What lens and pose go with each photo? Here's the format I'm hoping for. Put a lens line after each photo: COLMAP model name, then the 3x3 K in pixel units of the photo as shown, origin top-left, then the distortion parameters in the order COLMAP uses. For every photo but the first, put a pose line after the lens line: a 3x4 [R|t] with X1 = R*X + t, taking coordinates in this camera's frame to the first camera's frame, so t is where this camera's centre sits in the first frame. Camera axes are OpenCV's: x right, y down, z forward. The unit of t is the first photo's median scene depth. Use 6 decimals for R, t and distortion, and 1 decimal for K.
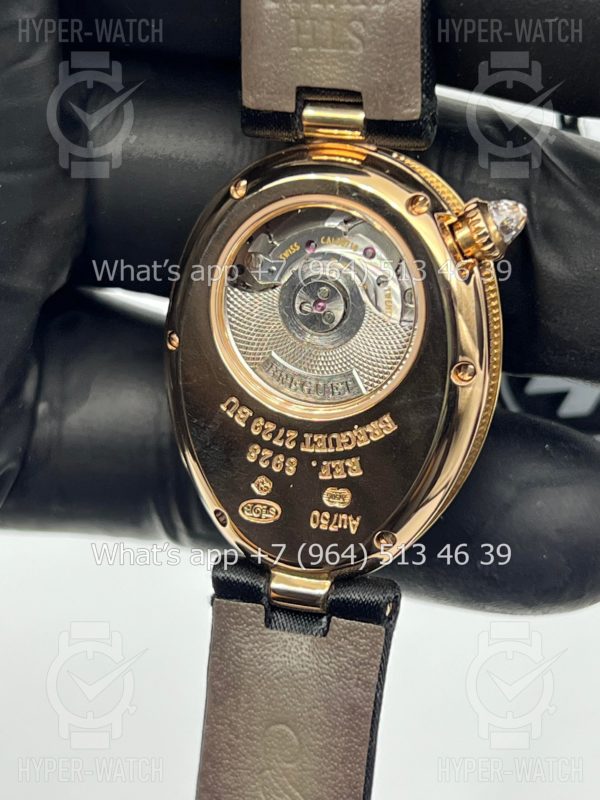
lens RADIAL K [[1858.4, 0, 300.0], [0, 1858.4, 400.0], [0, 0, 1]] dist [0.238439, -1.072364]
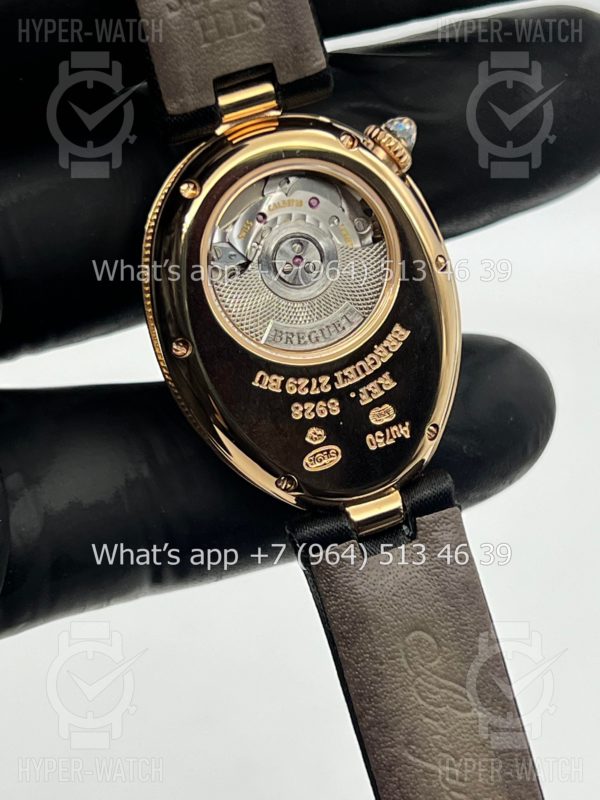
lens RADIAL K [[1858.4, 0, 300.0], [0, 1858.4, 400.0], [0, 0, 1]] dist [0.238439, -1.072364]
pose [[0.798587, -0.381114, 0.465845, -0.530782], [0.424827, 0.905191, 0.012279, 0.010285], [-0.426358, 0.188098, 0.884781, 0.043352]]
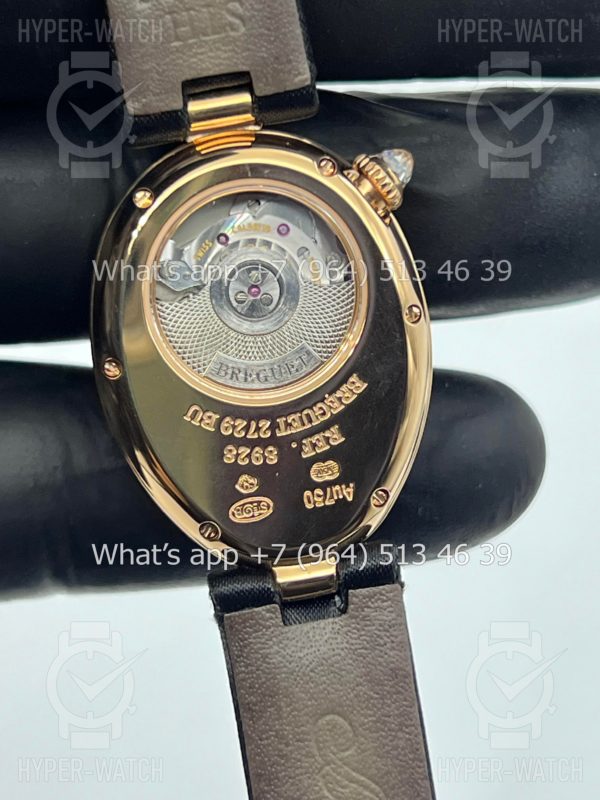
lens RADIAL K [[1858.4, 0, 300.0], [0, 1858.4, 400.0], [0, 0, 1]] dist [0.238439, -1.072364]
pose [[0.892831, -0.262005, 0.366343, -0.348041], [0.296293, 0.954275, -0.039621, 0.051643], [-0.339211, 0.143919, 0.929636, 0.072322]]
